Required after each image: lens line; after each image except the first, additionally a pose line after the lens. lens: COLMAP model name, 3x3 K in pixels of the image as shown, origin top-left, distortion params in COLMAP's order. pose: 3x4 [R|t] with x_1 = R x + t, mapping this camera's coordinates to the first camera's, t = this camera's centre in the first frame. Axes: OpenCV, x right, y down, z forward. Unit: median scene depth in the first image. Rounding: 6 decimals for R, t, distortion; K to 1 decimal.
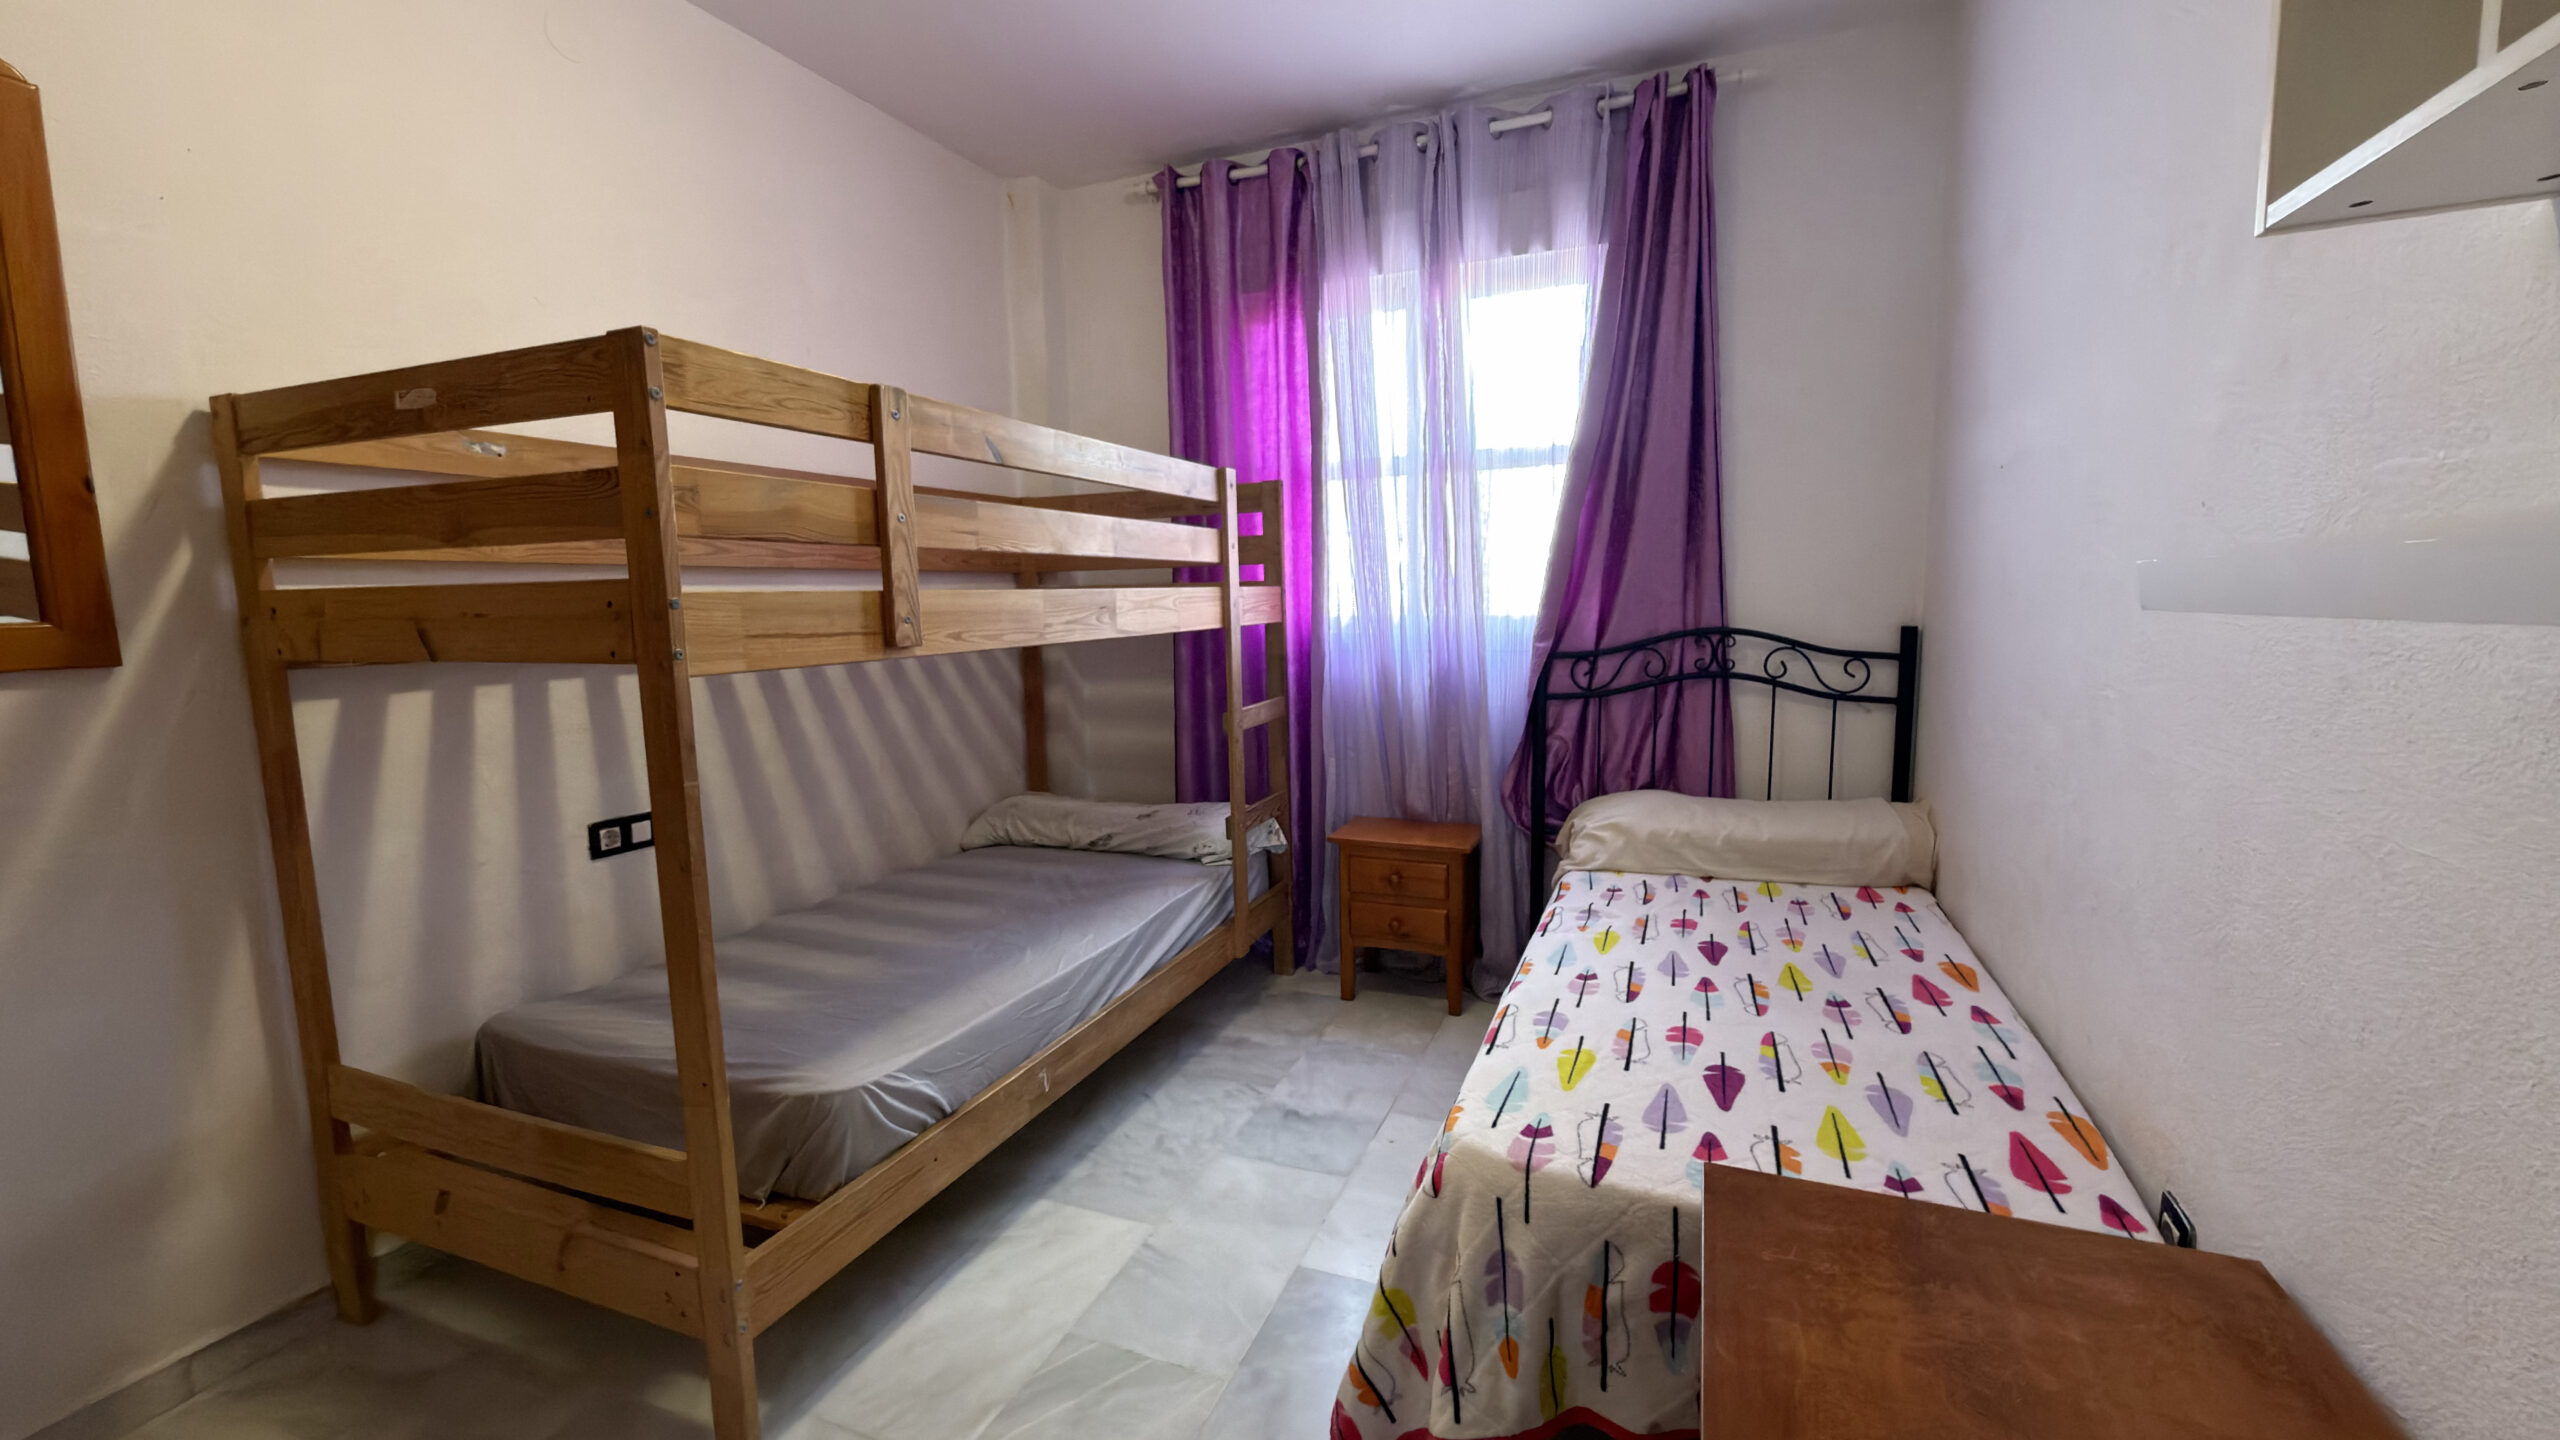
lens RADIAL K [[1020.7, 0, 1273.7], [0, 1020.7, 710.7], [0, 0, 1]] dist [-0.005193, 0.001757]
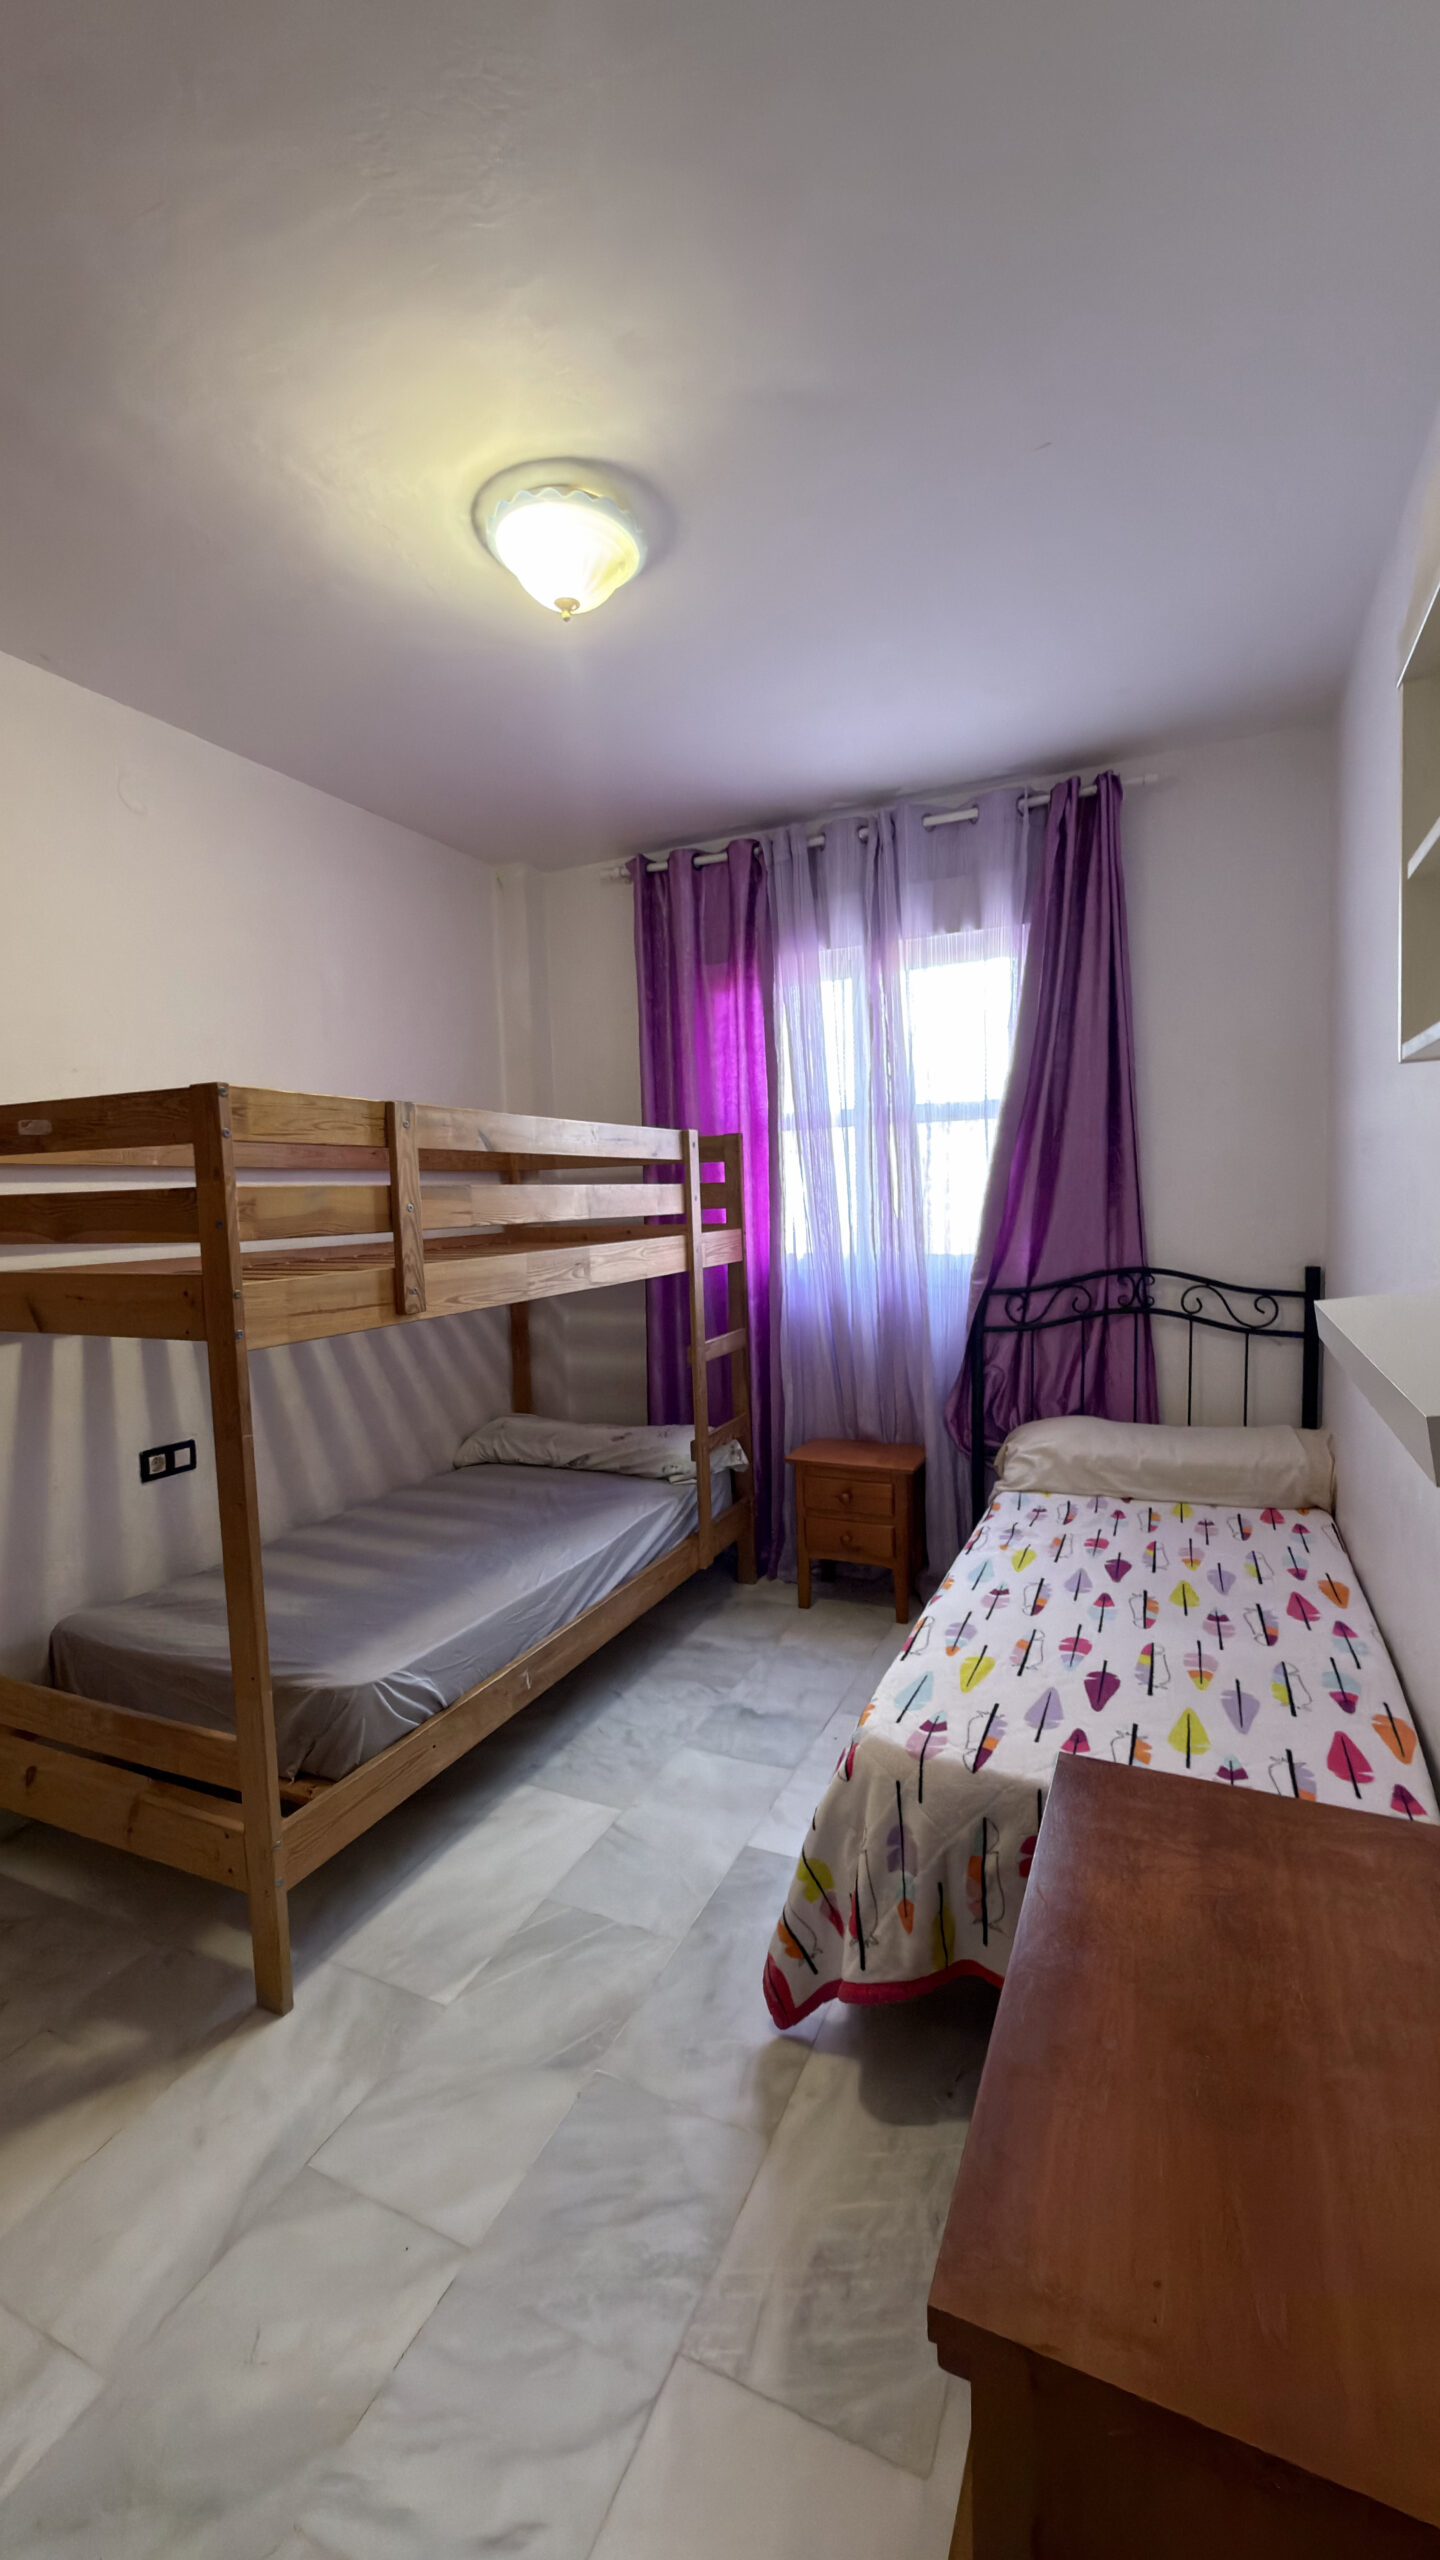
lens RADIAL K [[1020.7, 0, 715.4], [0, 1020.7, 1269.6], [0, 0, 1]] dist [-0.005193, 0.001757]
pose [[0.999081, -0.006026, -0.042433, 0.043998], [0.004408, 0.999263, -0.038120, -0.060767], [0.042632, 0.037898, 0.998372, -0.175371]]
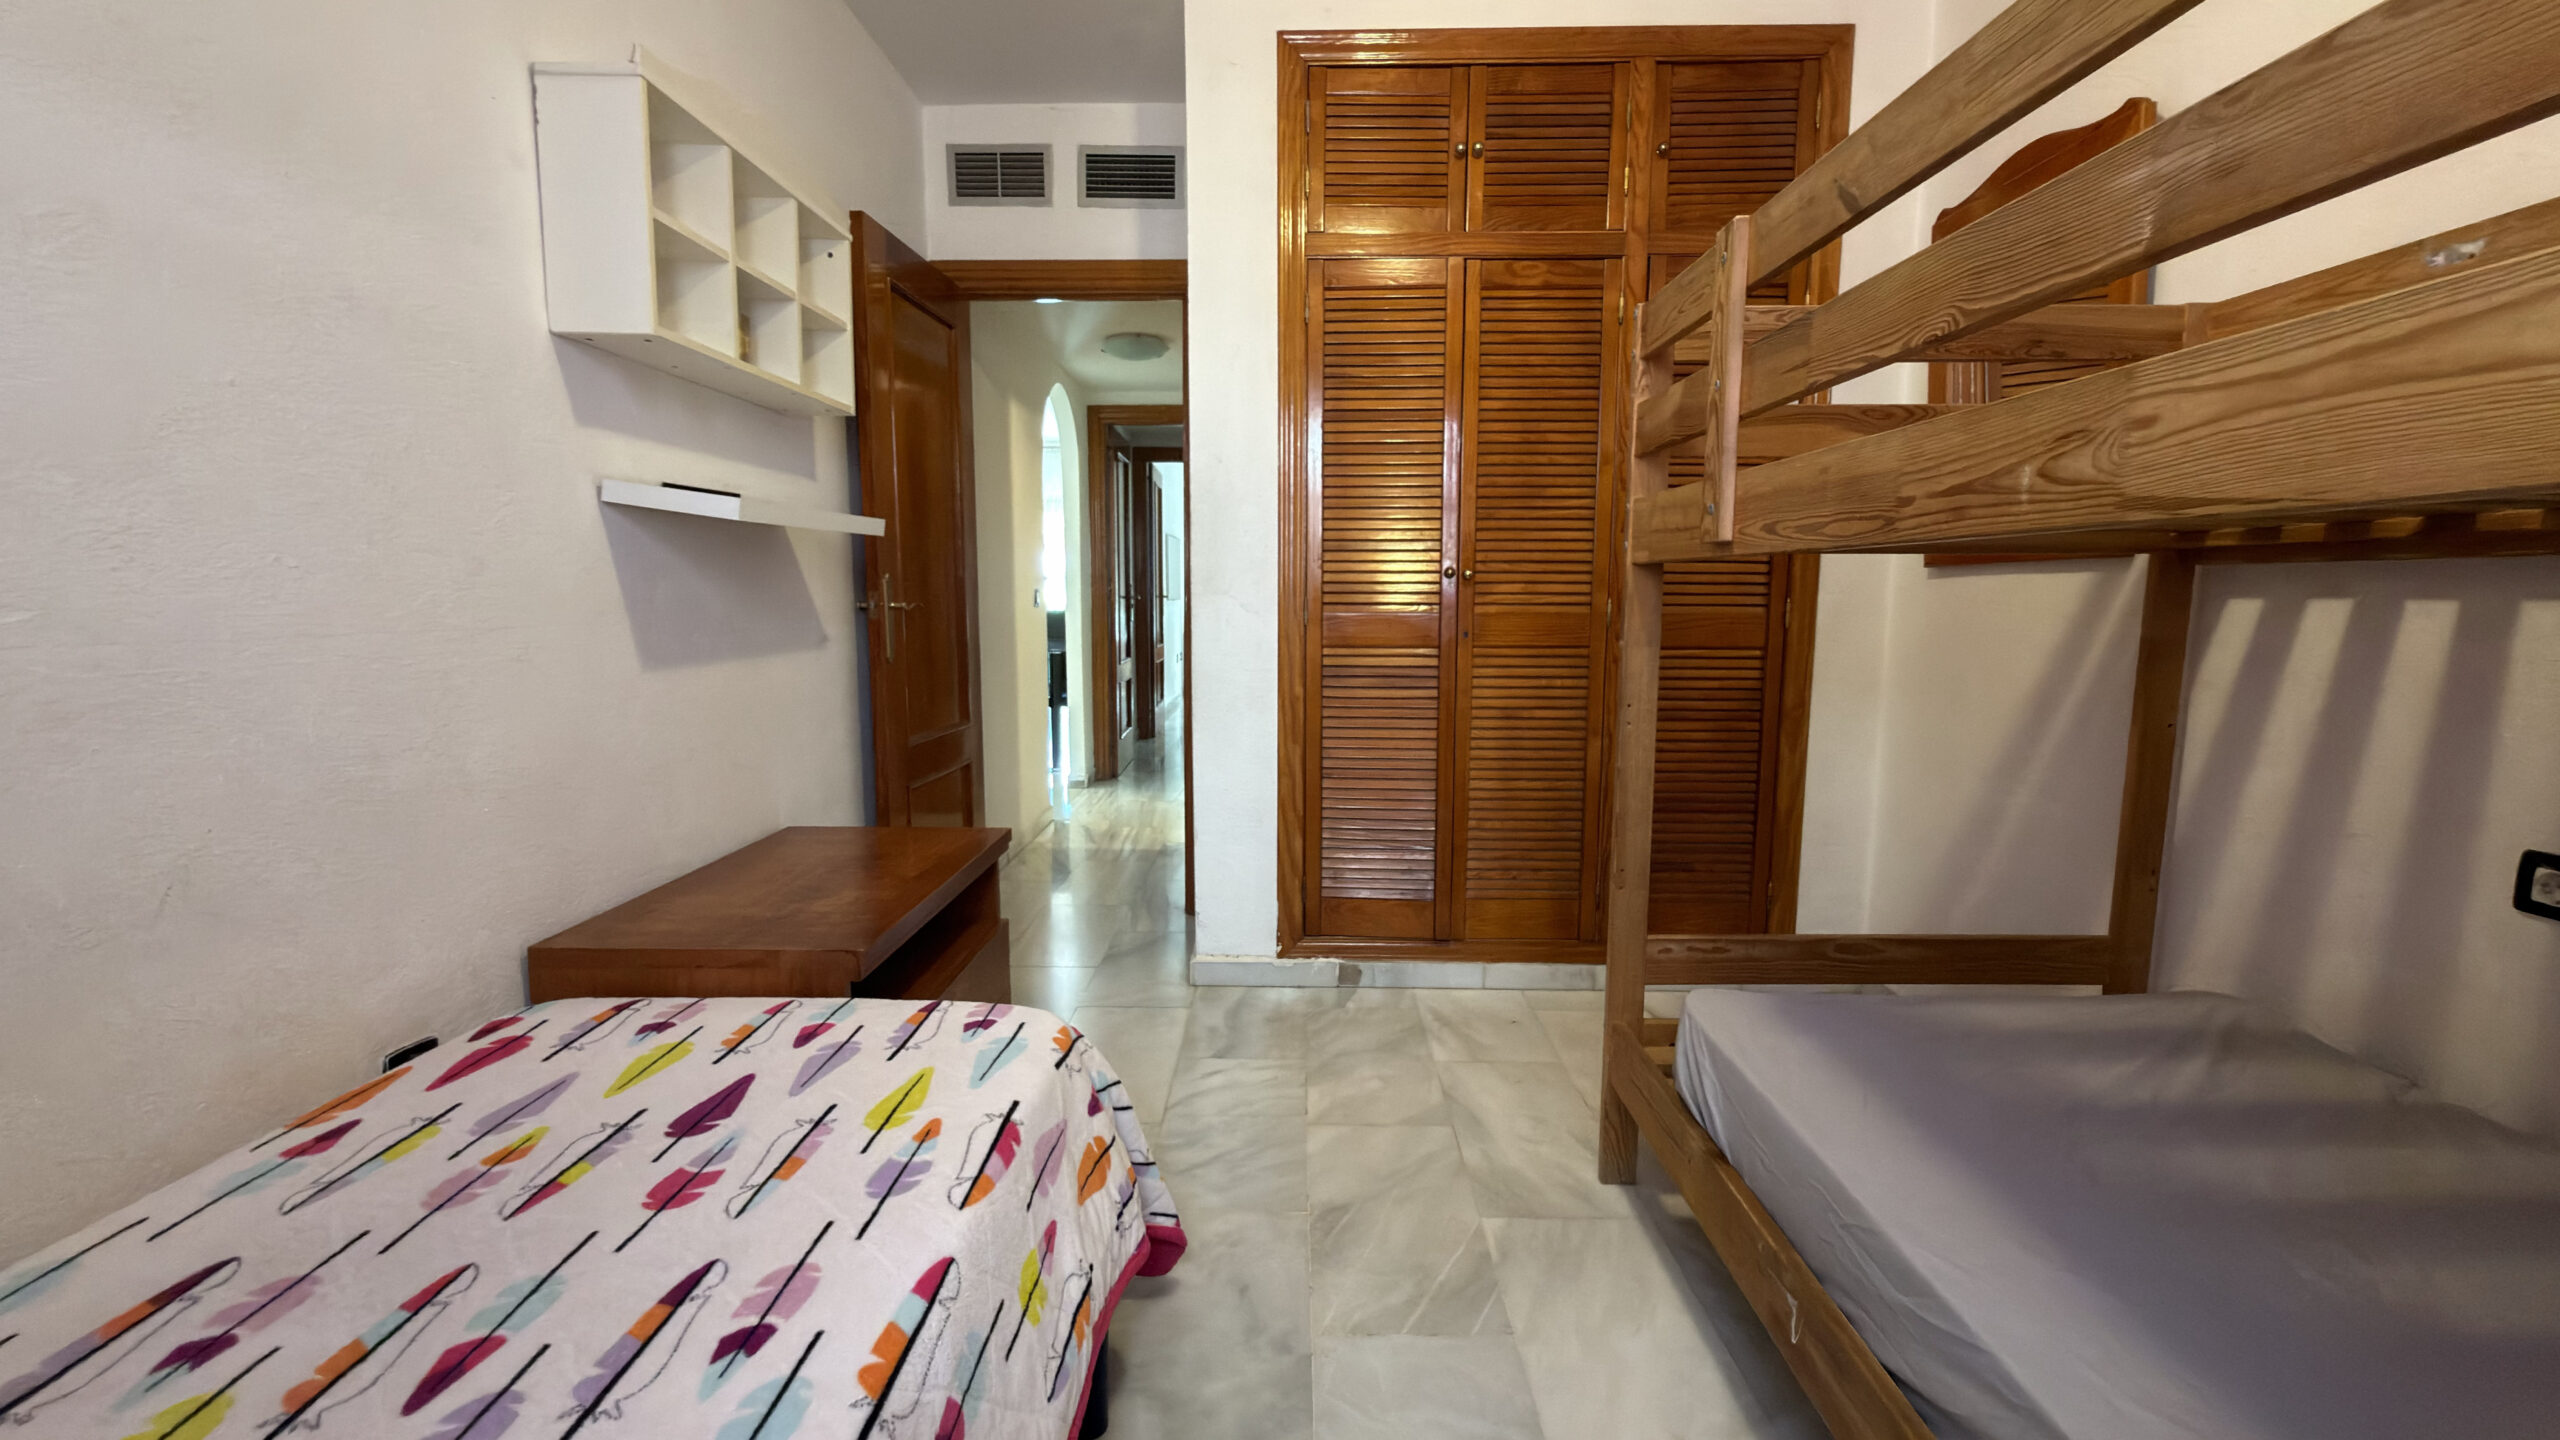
lens RADIAL K [[1020.7, 0, 1268.5], [0, 1020.7, 708.7], [0, 0, 1]] dist [-0.005193, 0.001757]
pose [[-0.932692, 0.058640, -0.355874, 0.259318], [-0.027291, 0.972392, 0.231754, -0.102671], [0.359639, 0.225867, -0.905342, 1.515930]]
